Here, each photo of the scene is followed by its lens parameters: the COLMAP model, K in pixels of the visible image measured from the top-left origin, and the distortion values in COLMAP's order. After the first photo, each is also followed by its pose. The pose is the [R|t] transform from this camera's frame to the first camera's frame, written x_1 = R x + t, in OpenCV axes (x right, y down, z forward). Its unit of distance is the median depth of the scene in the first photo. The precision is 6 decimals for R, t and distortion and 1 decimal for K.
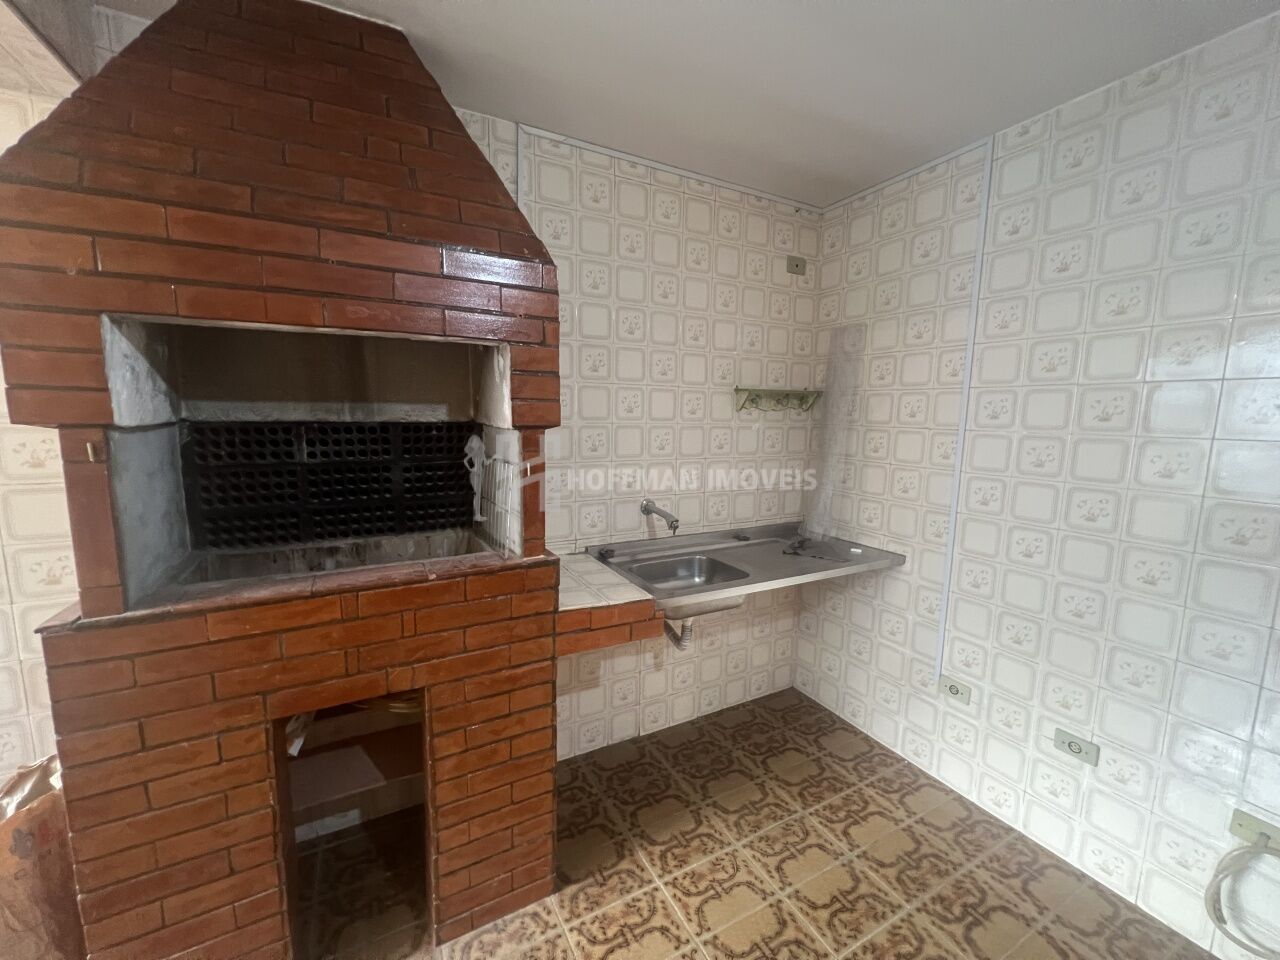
lens RADIAL K [[514.7, 0, 646.3], [0, 514.7, 480.6], [0, 0, 1]] dist [-0.000783, 0.000140]
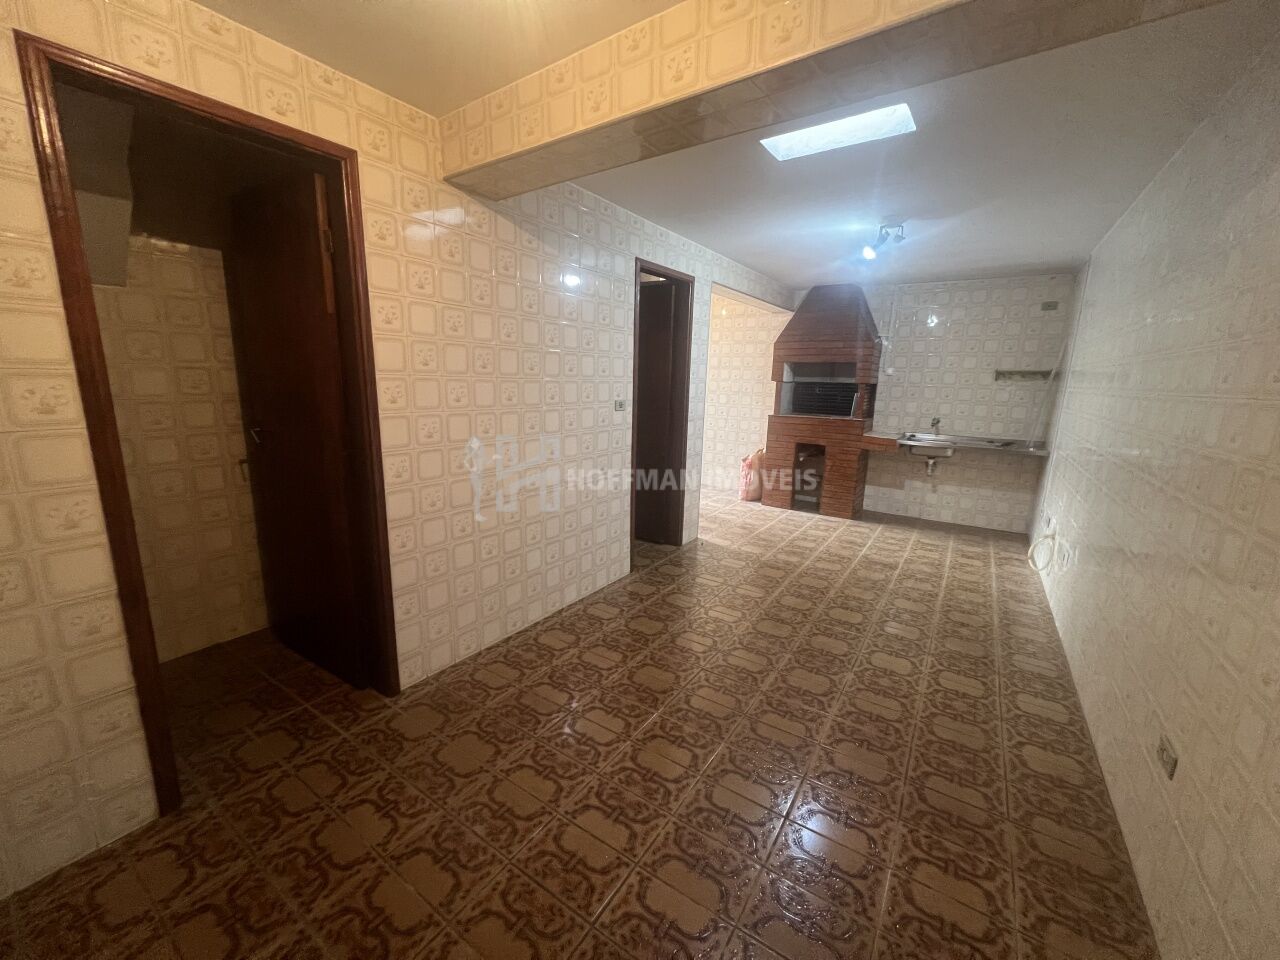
lens RADIAL K [[514.7, 0, 643.1], [0, 514.7, 479.2], [0, 0, 1]] dist [-0.000783, 0.000140]
pose [[0.469397, 0.167510, -0.866953, 1.422675], [-0.132008, 0.984119, 0.118675, 0.205989], [0.873064, 0.058739, 0.484055, -1.291549]]
